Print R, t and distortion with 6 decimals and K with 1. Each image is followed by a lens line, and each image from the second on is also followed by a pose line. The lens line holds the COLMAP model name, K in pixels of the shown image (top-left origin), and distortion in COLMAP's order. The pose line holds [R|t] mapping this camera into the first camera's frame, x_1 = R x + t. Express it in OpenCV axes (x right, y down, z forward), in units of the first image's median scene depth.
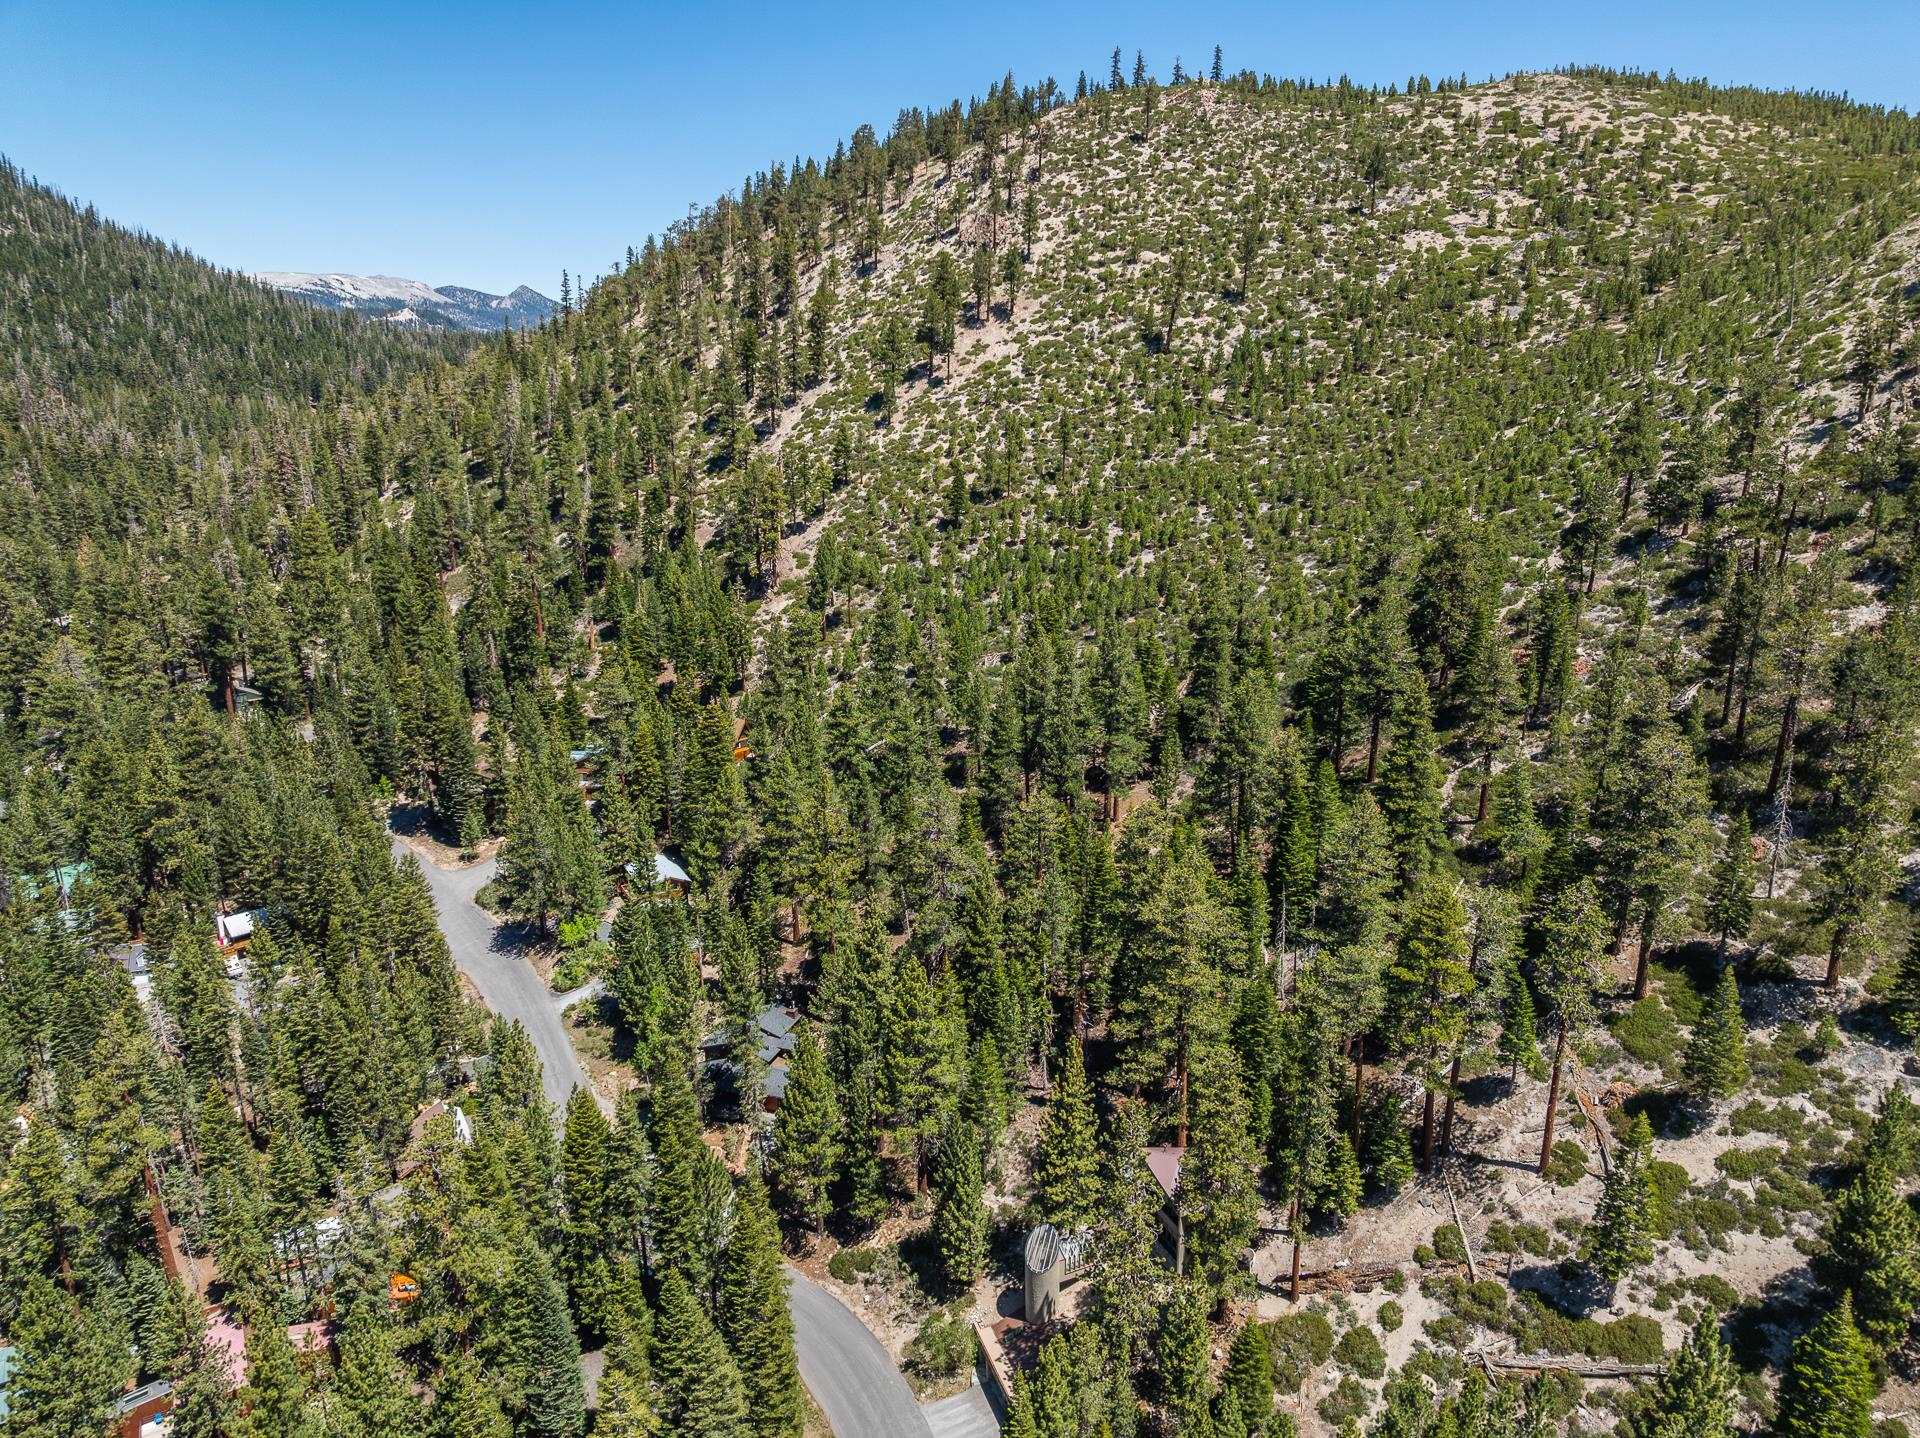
lens RADIAL K [[1352.0, 0, 963.2], [0, 1352.0, 726.0], [0, 0, 1]] dist [-0.019749, -0.026632]
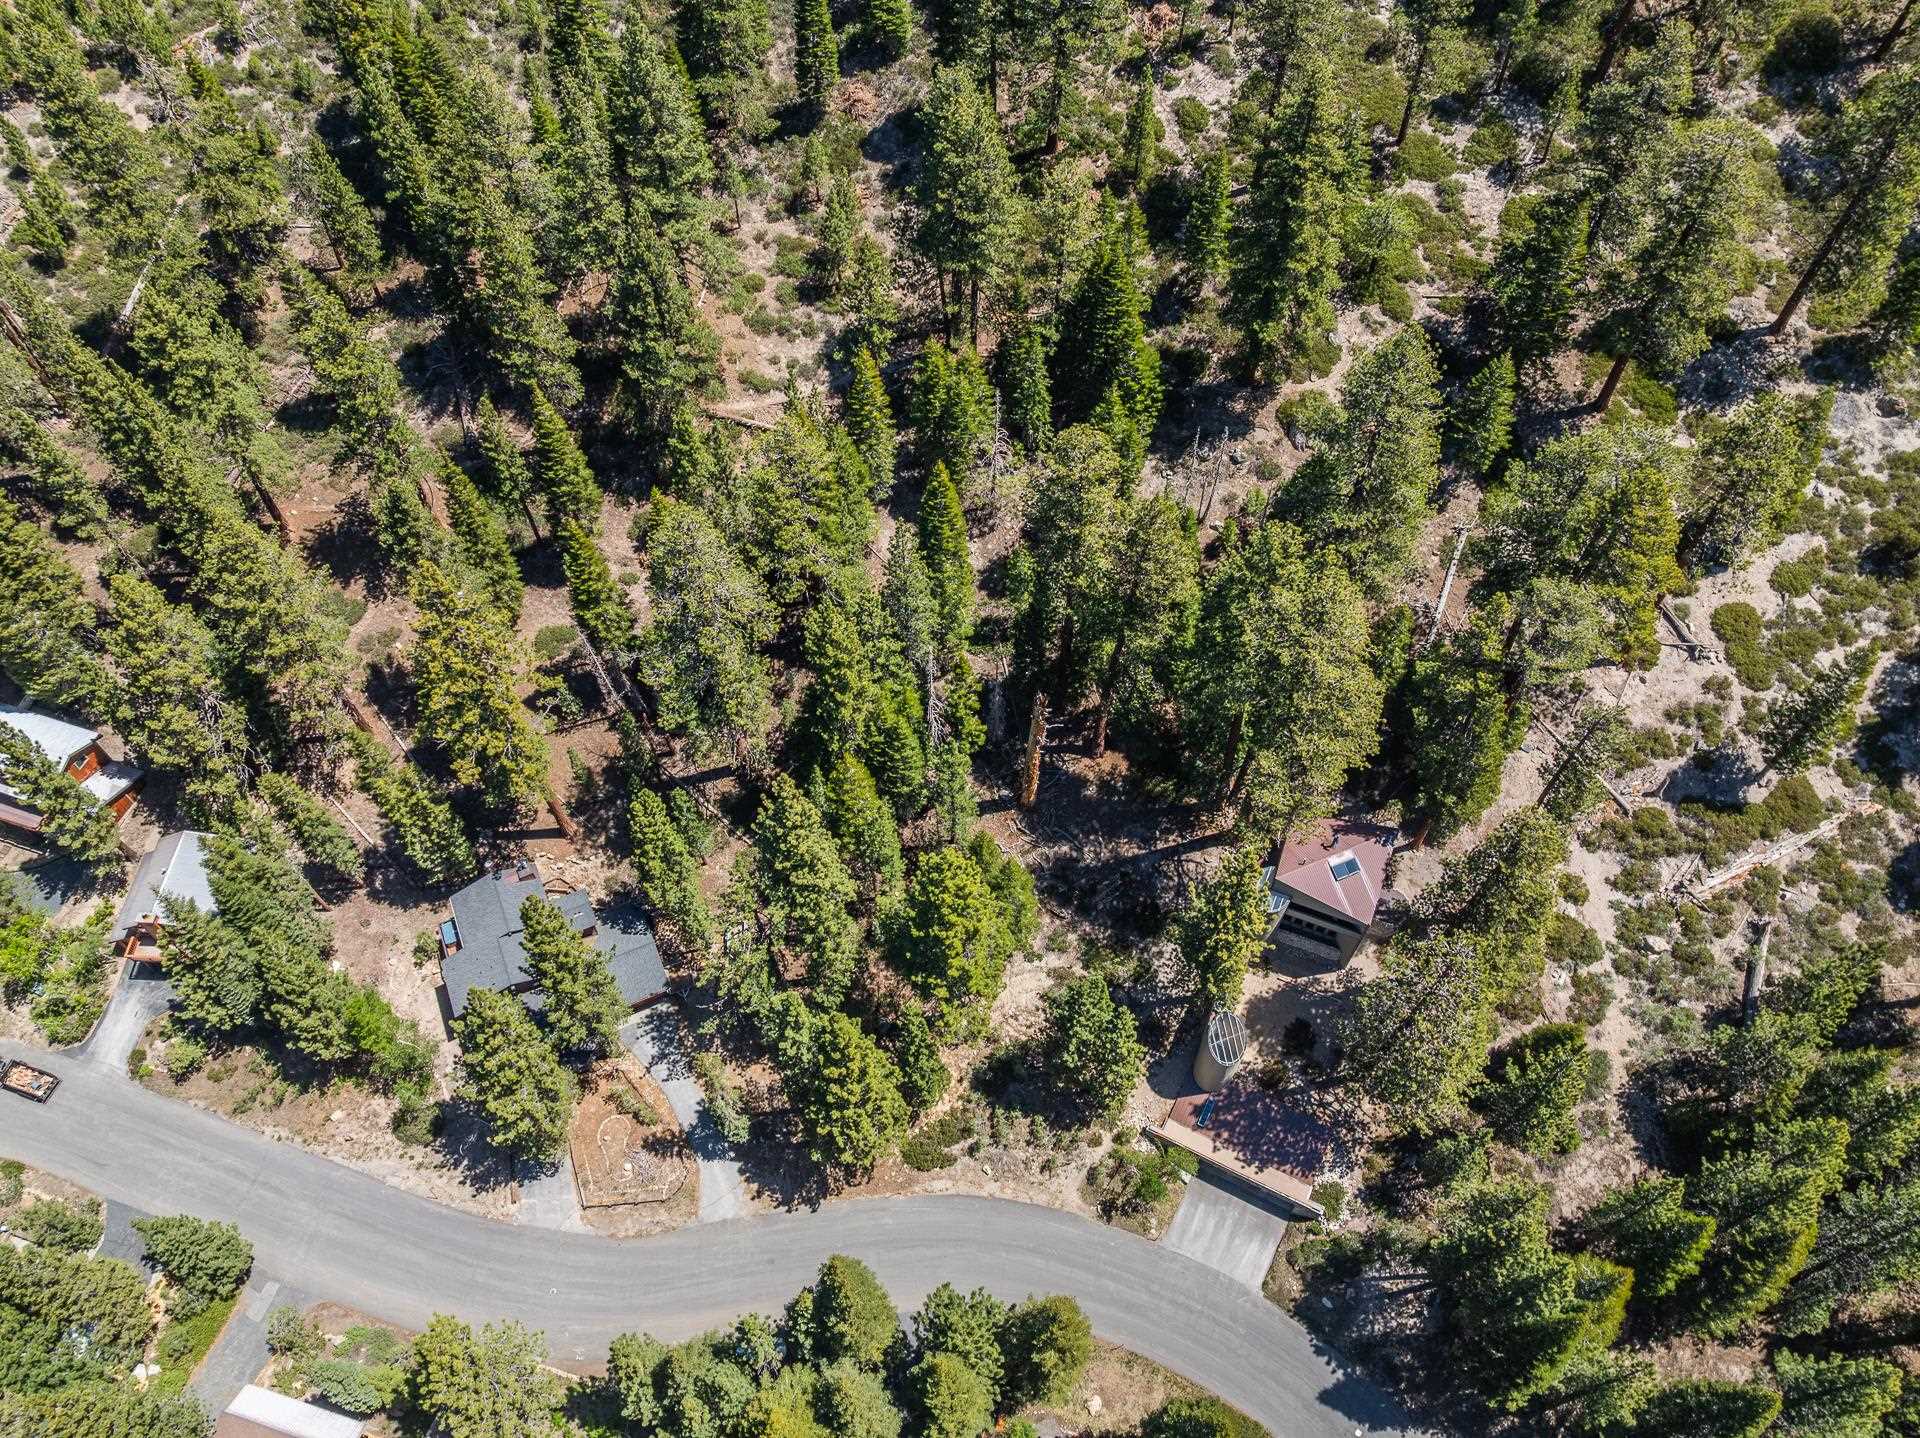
lens RADIAL K [[1352.0, 0, 963.2], [0, 1352.0, 726.0], [0, 0, 1]] dist [-0.019749, -0.026632]
pose [[0.712878, -0.565931, 0.414160, -0.106263], [0.183067, 0.720267, 0.669106, -0.119880], [-0.676973, -0.401171, 0.617065, 0.252892]]
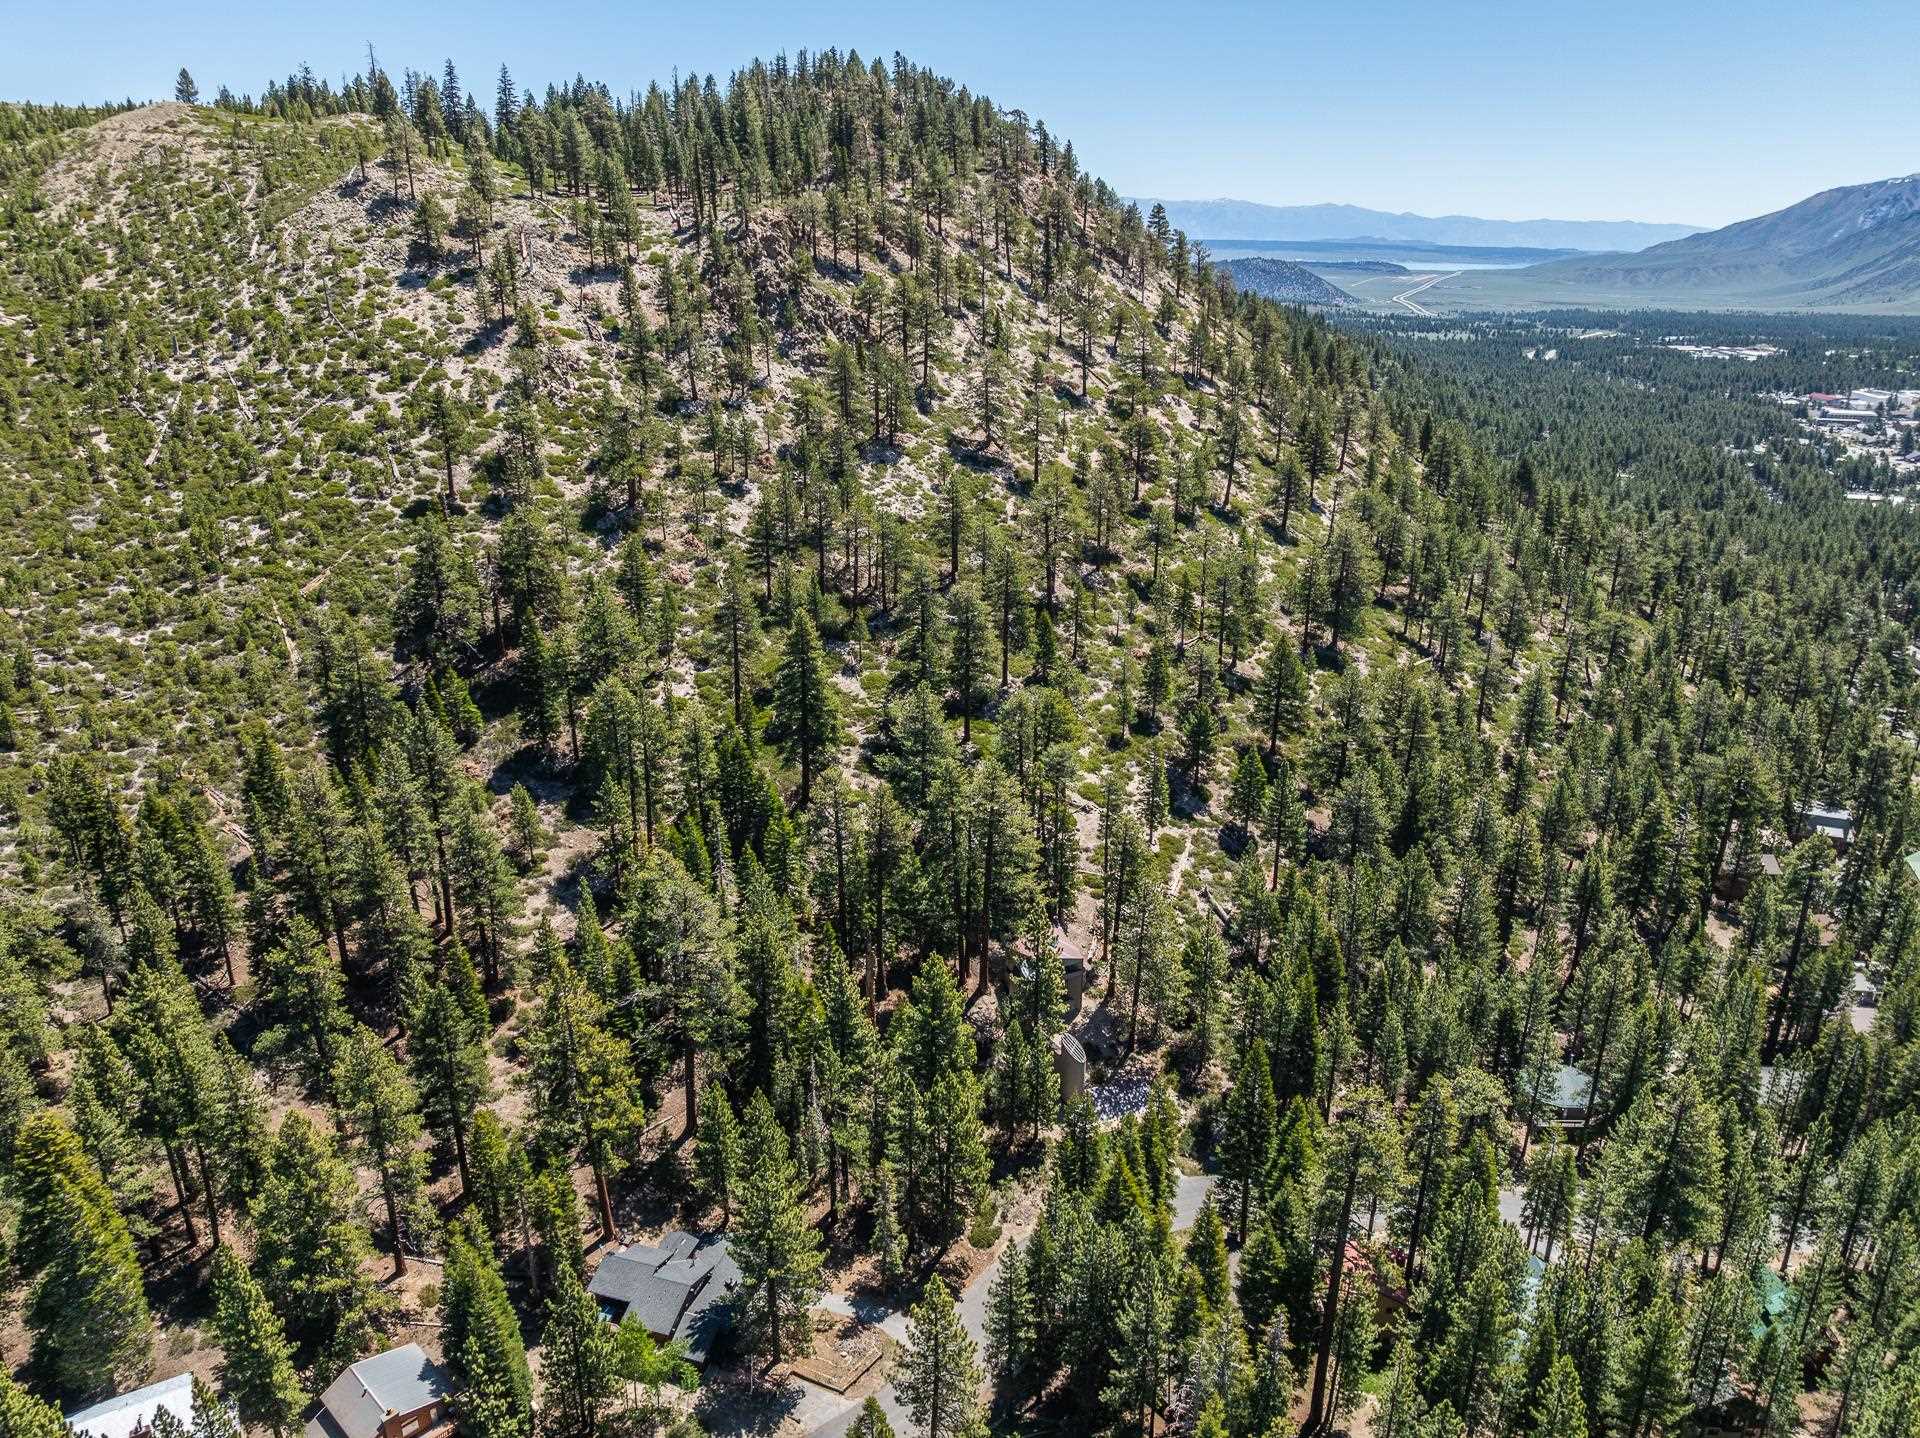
lens RADIAL K [[1358.5, 0, 960.0], [0, 1358.5, 719.0], [0, 0, 1]] dist [-0.041433, 0.009341]
pose [[-0.043294, -0.337945, 0.940170, -0.410598], [0.282328, 0.898556, 0.335988, -0.148694], [-0.958341, 0.279982, 0.056509, 0.349126]]
